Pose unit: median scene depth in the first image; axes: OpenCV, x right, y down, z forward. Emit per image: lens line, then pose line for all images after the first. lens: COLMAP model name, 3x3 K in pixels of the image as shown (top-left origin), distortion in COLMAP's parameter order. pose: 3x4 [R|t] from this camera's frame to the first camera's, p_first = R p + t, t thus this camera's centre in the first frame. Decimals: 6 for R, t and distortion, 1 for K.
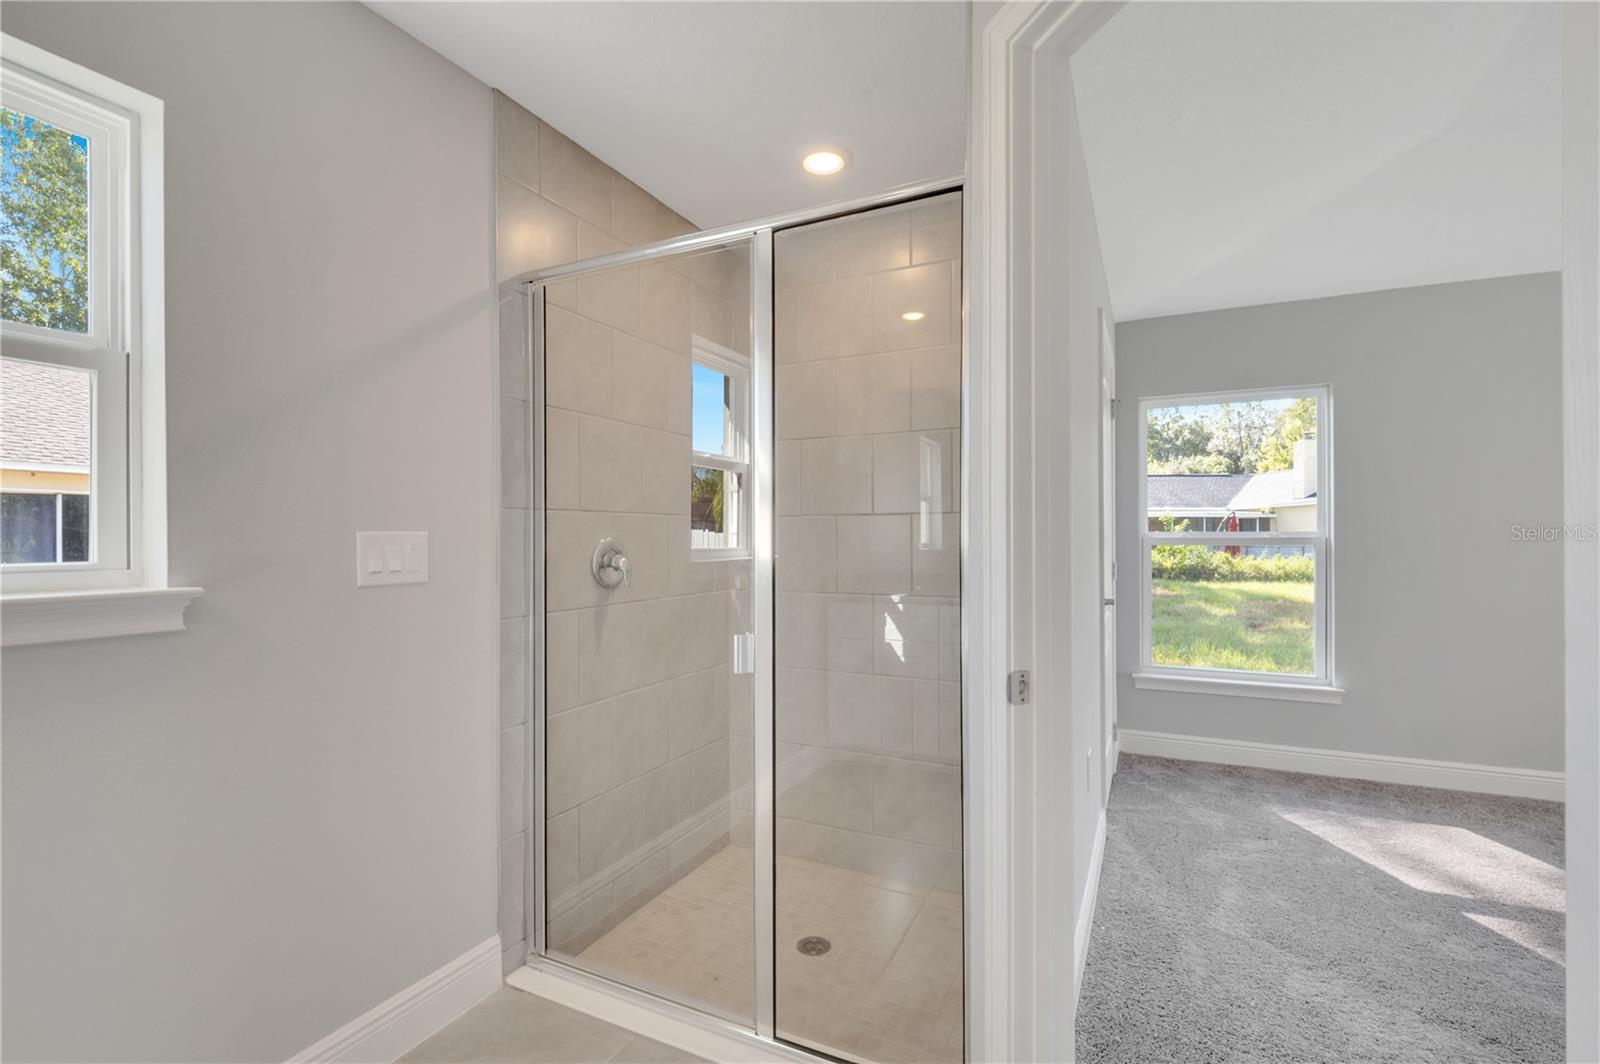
lens RADIAL K [[717.9, 0, 800.0], [0, 717.9, 532.0], [0, 0, 1]] dist [-0.000958, -0.000333]
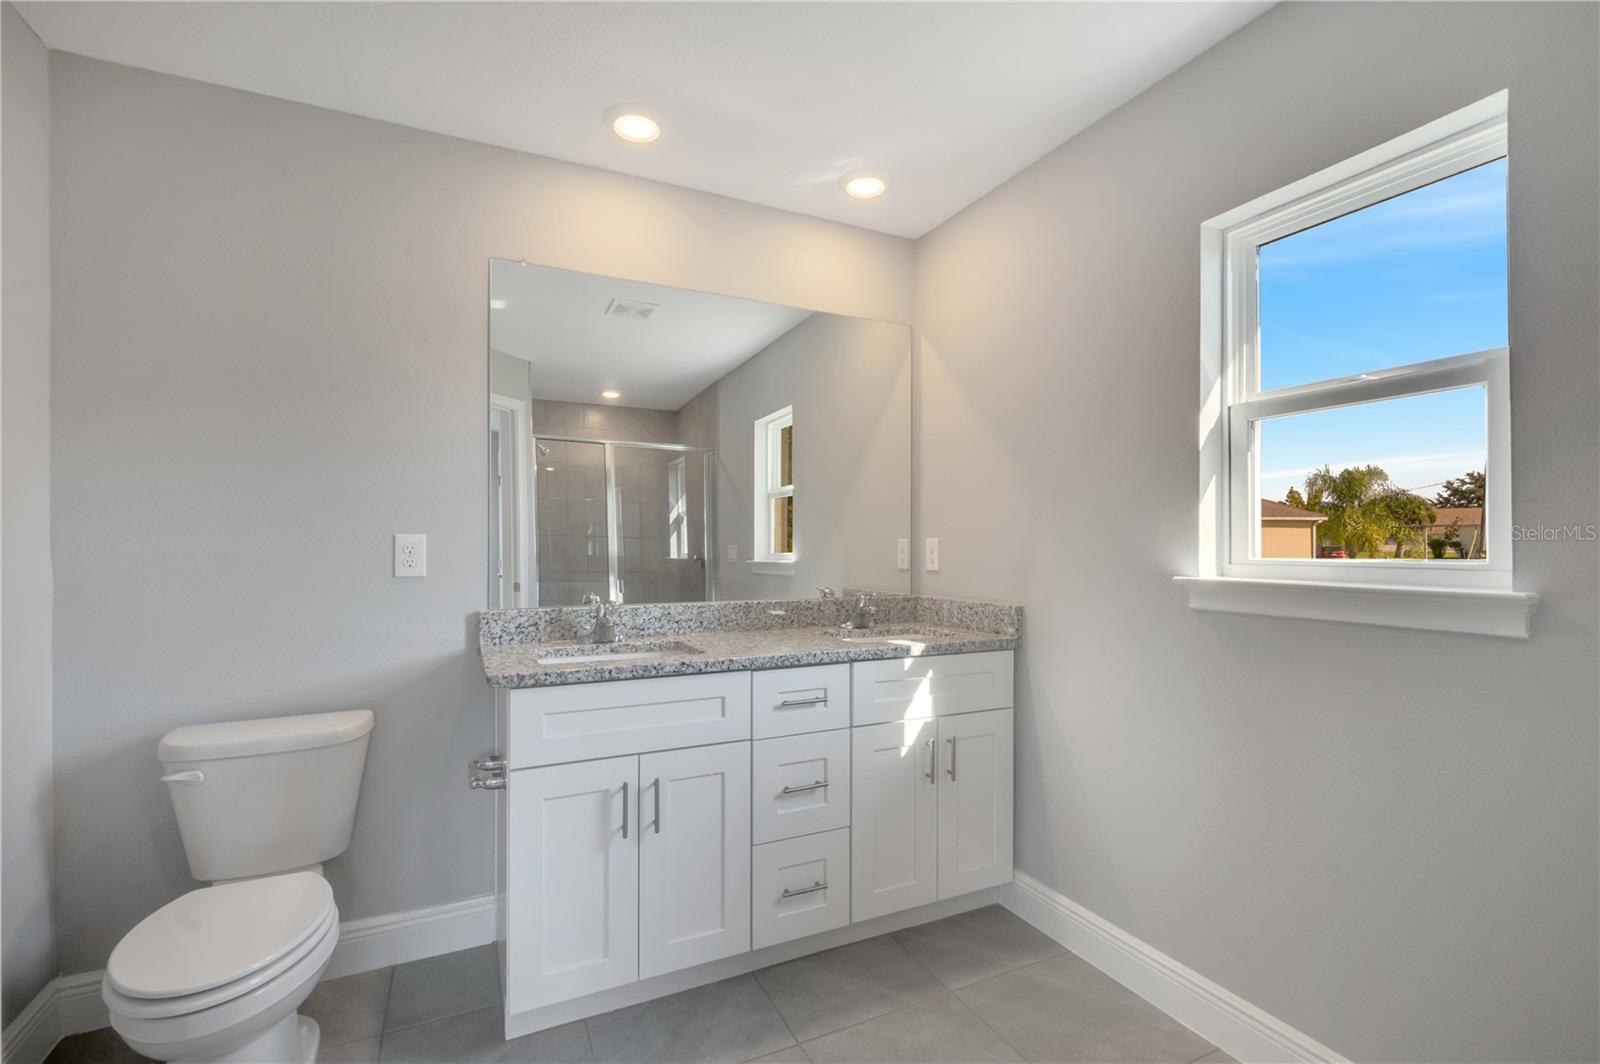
lens RADIAL K [[717.9, 0, 800.0], [0, 717.9, 532.0], [0, 0, 1]] dist [-0.000958, -0.000333]
pose [[-0.613684, 0.001741, -0.789550, 0.549491], [0.004979, 0.999986, -0.001666, -0.008443], [0.789536, -0.004953, -0.613684, 1.000573]]
